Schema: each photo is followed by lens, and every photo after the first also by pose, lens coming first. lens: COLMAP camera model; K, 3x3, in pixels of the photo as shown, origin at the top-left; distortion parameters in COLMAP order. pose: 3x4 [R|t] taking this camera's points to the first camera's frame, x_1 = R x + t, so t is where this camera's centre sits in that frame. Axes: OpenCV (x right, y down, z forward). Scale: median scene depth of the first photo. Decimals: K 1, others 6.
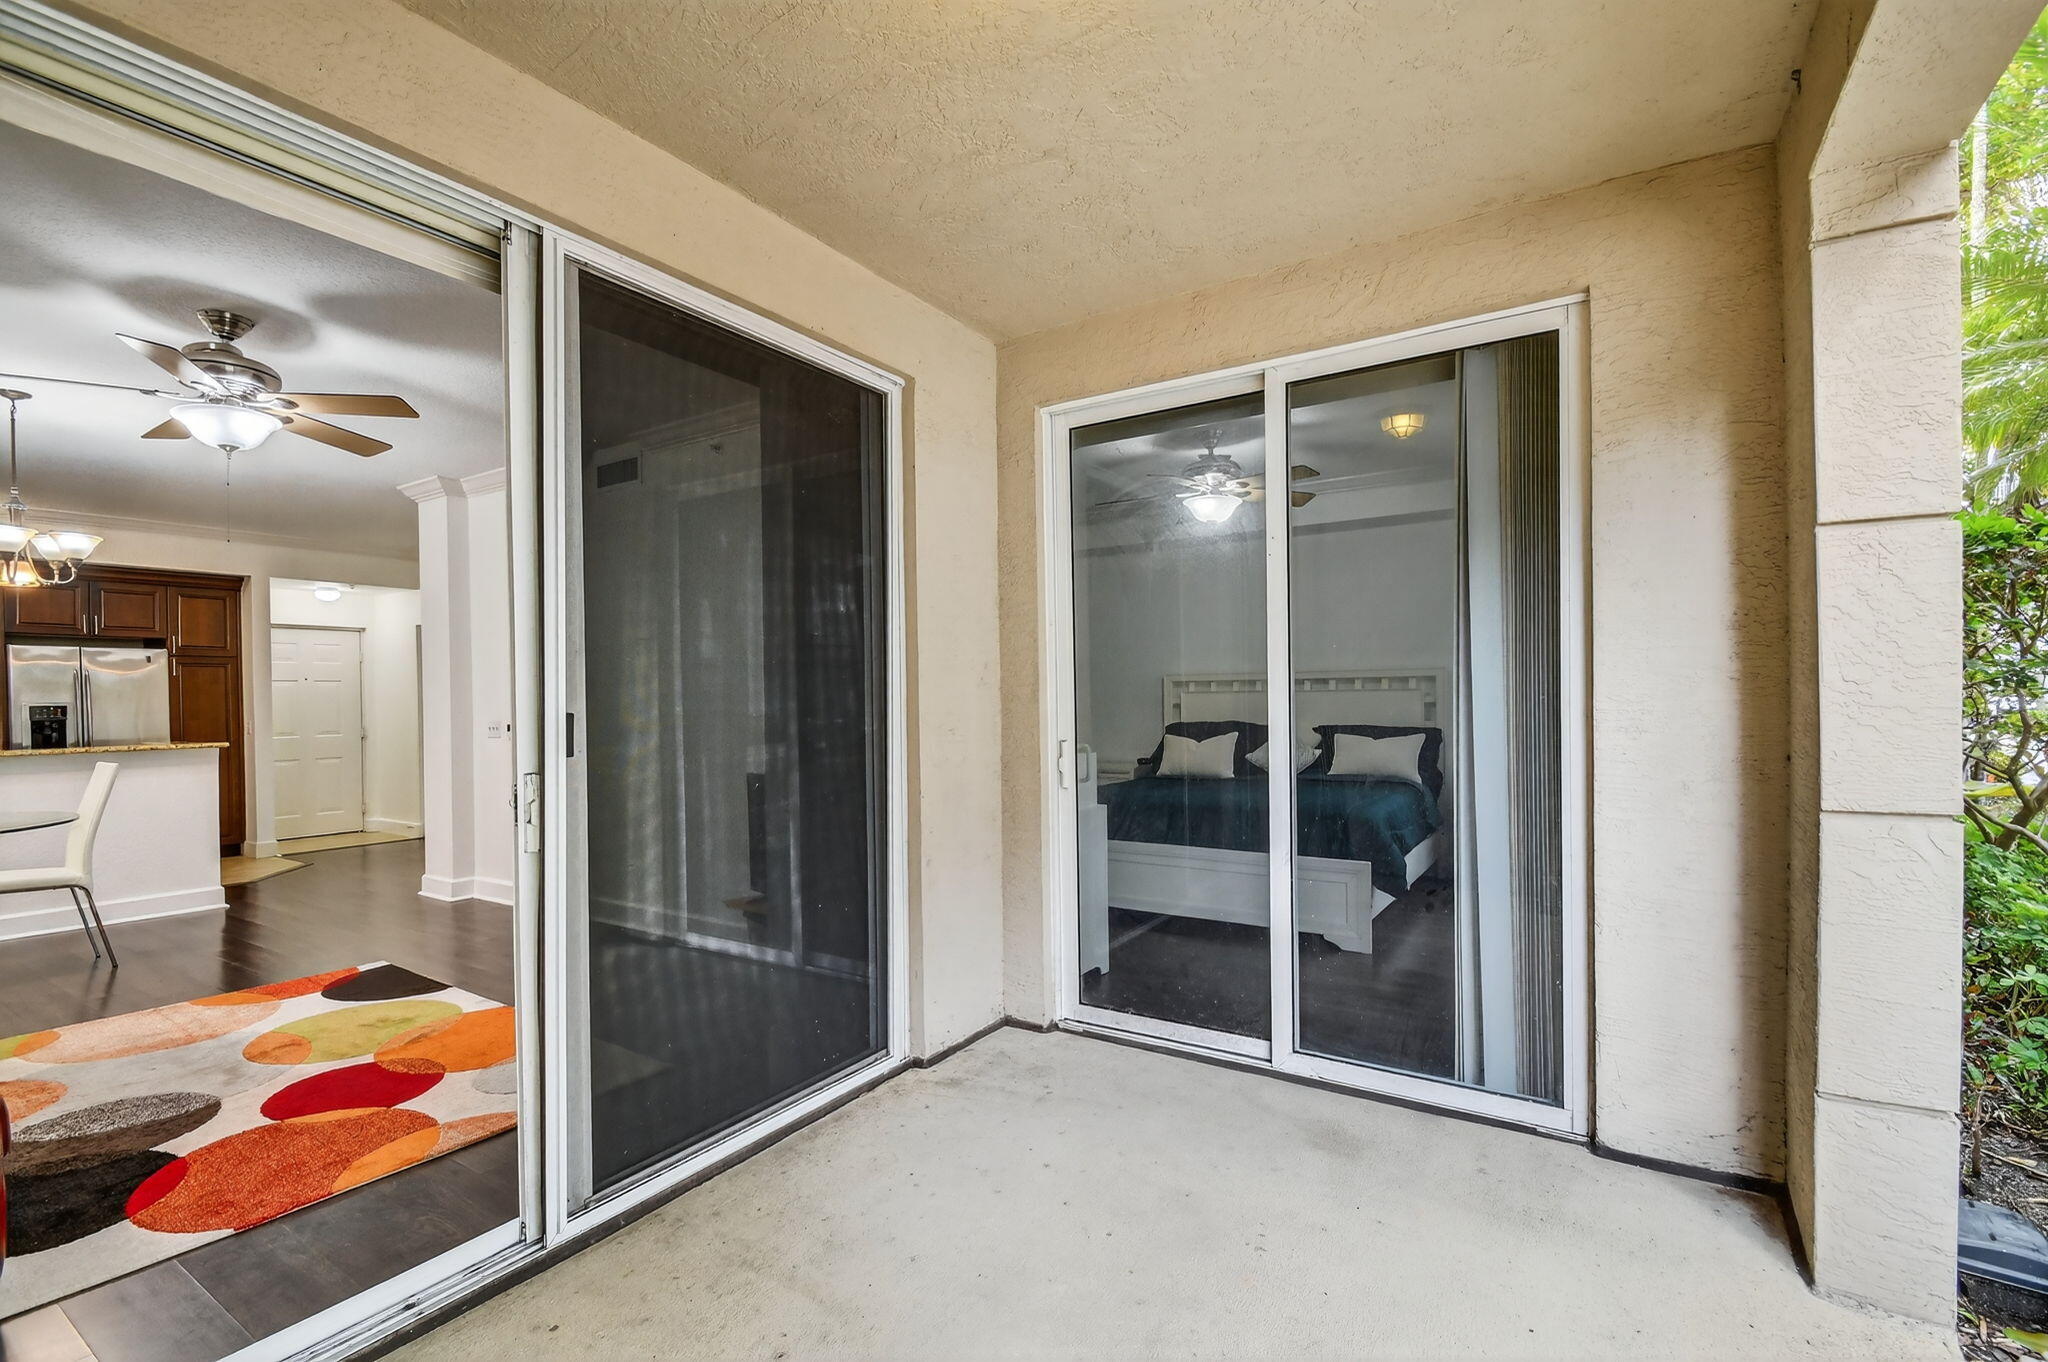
lens RADIAL K [[895.1, 0, 1036.4], [0, 895.1, 707.4], [0, 0, 1]] dist [0.018525, -0.019483]
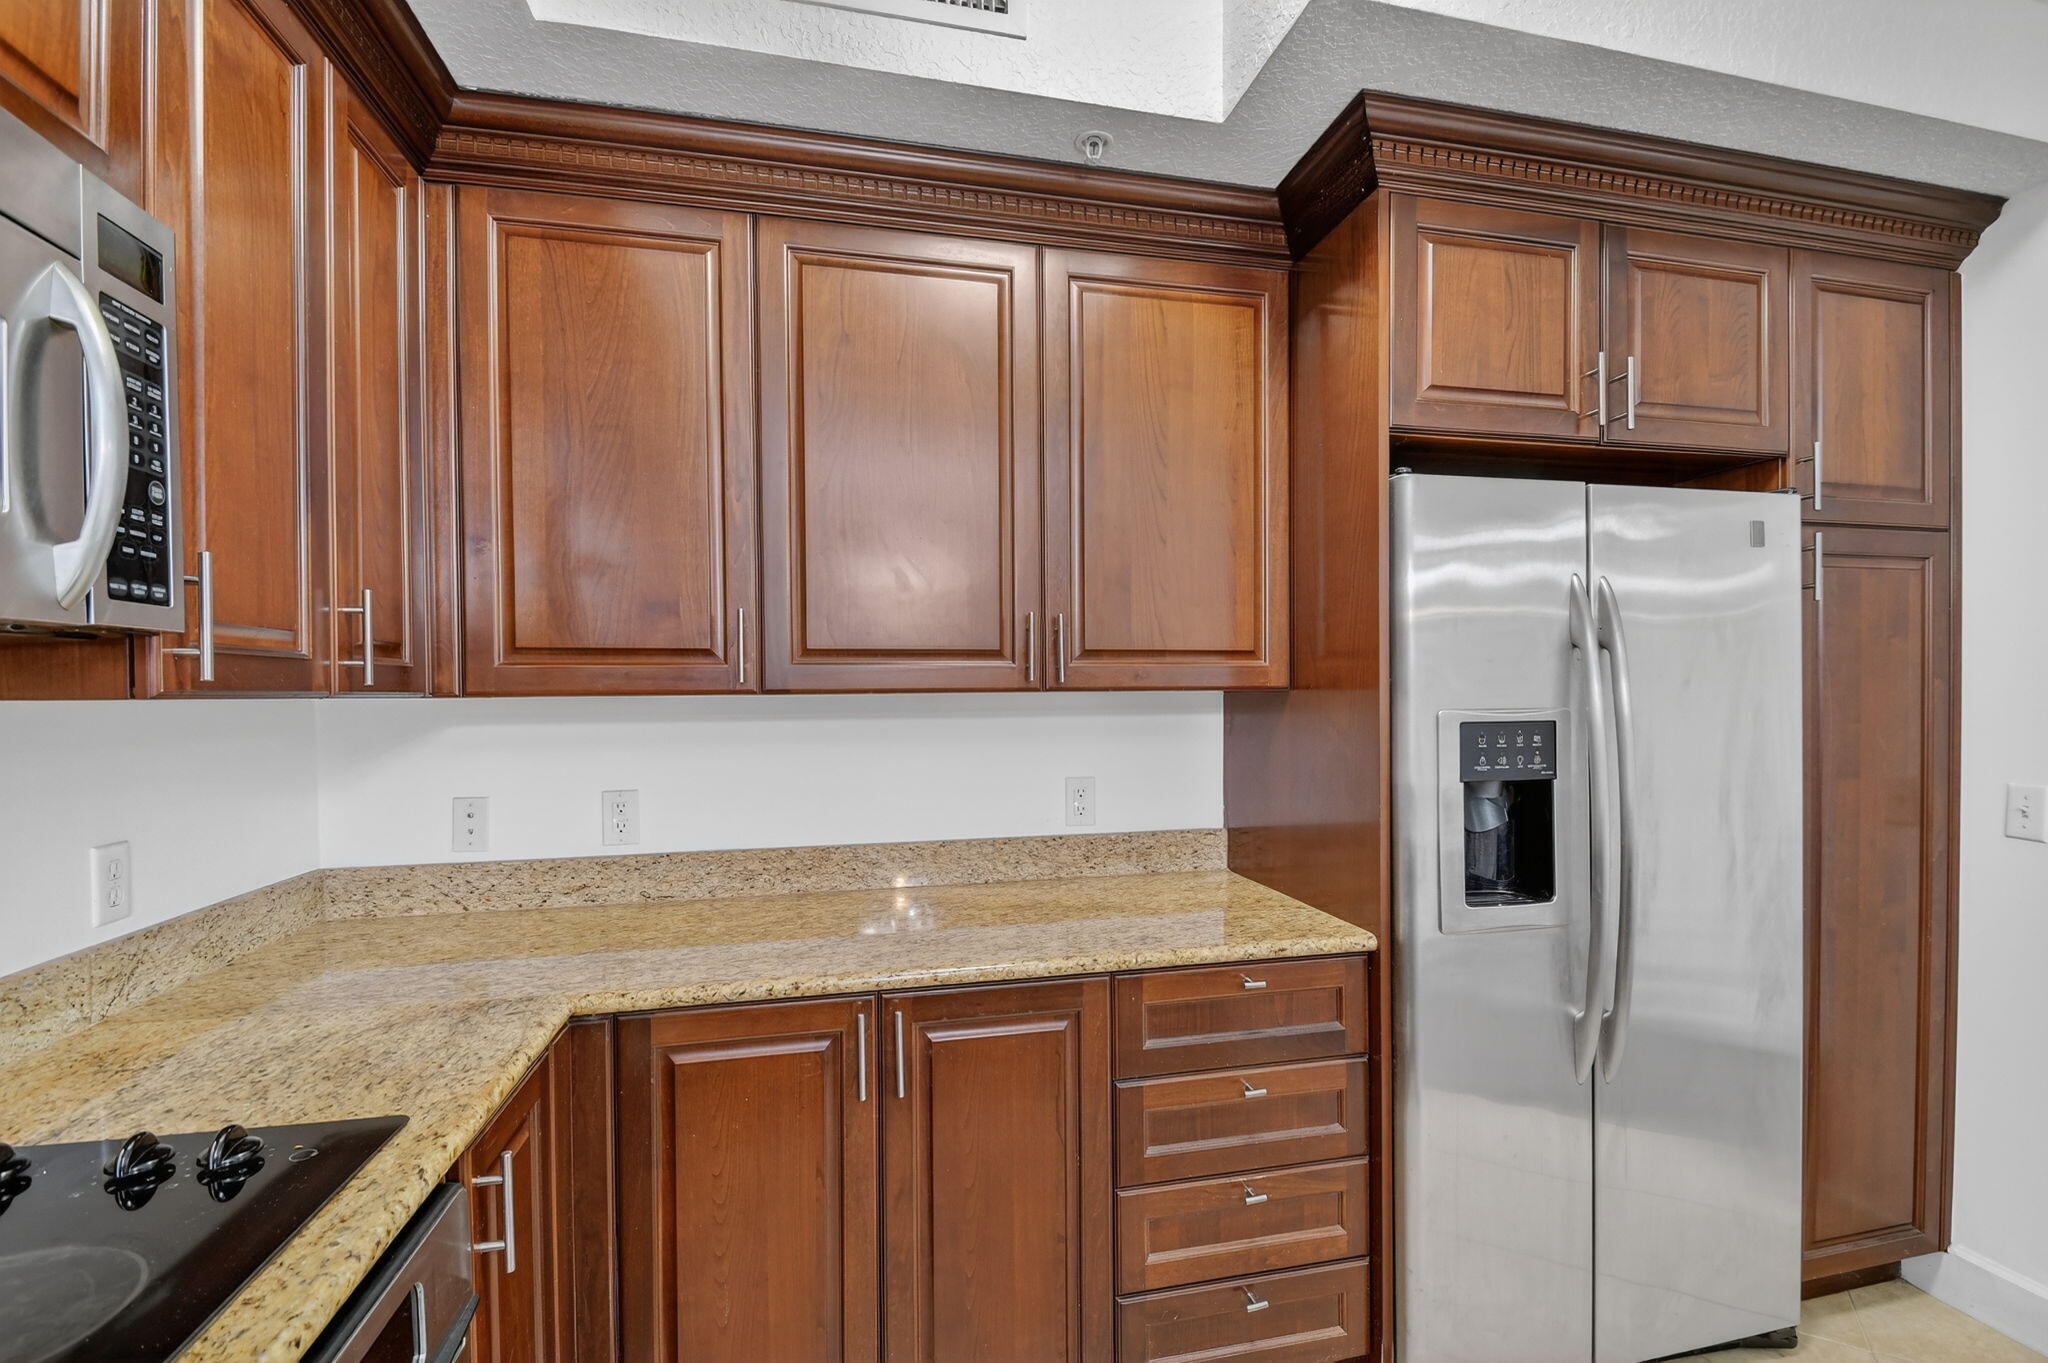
lens RADIAL K [[895.1, 0, 1036.4], [0, 895.1, 707.9], [0, 0, 1]] dist [0.018525, -0.019483]
pose [[0.711523, 0.023040, -0.702285, -0.980087], [-0.012288, 0.999717, 0.020349, -0.008147], [0.702556, -0.005850, 0.711605, 0.695520]]
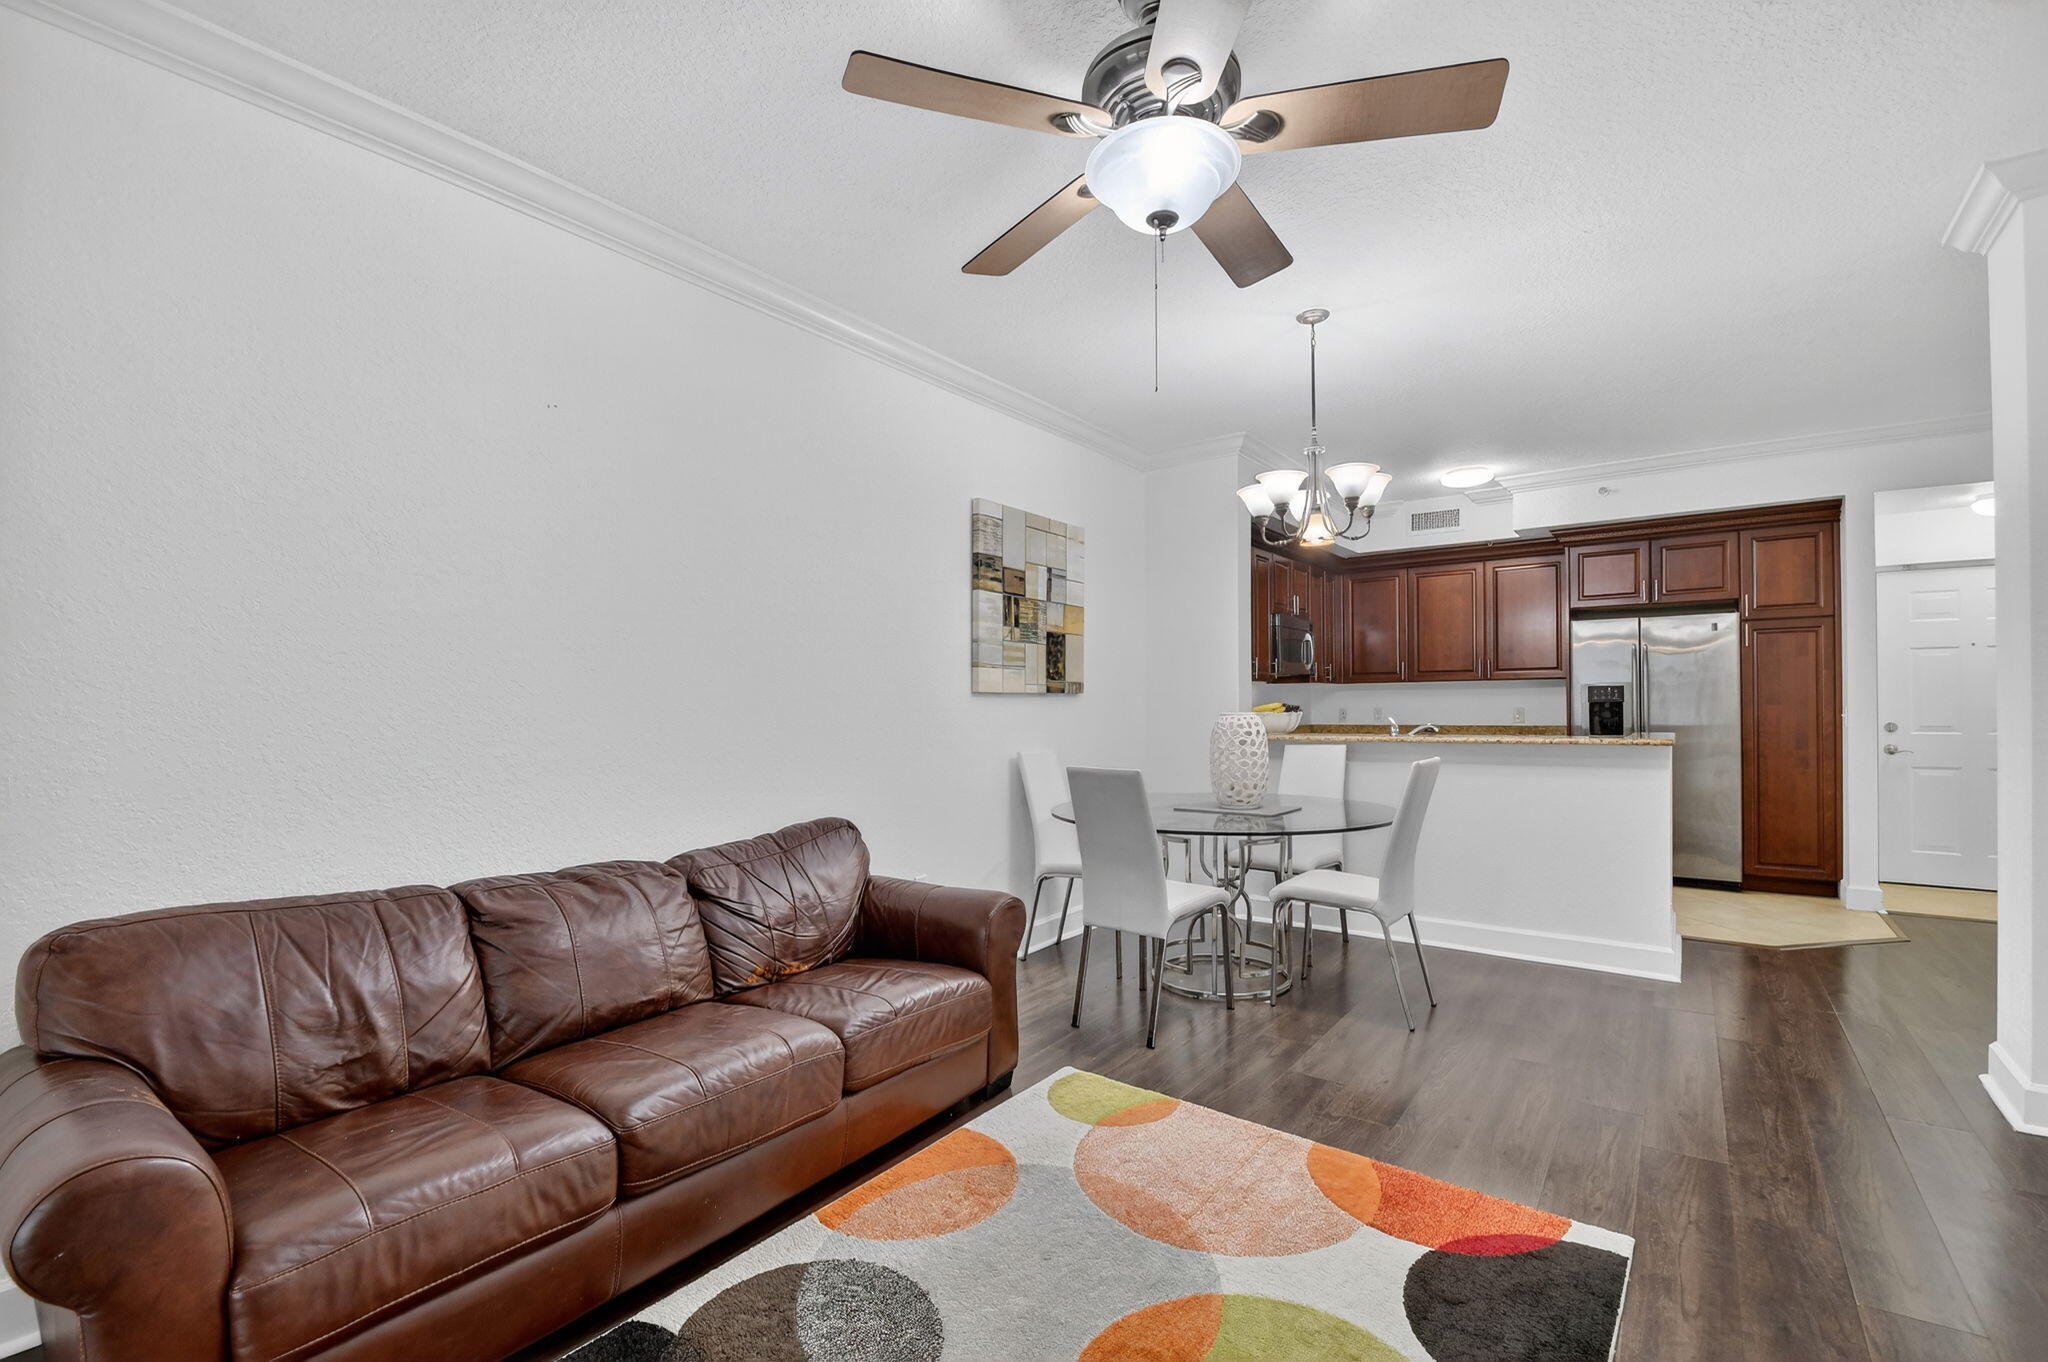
lens RADIAL K [[895.1, 0, 1036.4], [0, 895.1, 707.4], [0, 0, 1]] dist [0.018525, -0.019483]
pose [[-0.062988, 0.021488, -0.997783, -0.160235], [0.000900, 0.999769, 0.021474, 0.000218], [0.998014, 0.000455, -0.062993, 0.459252]]
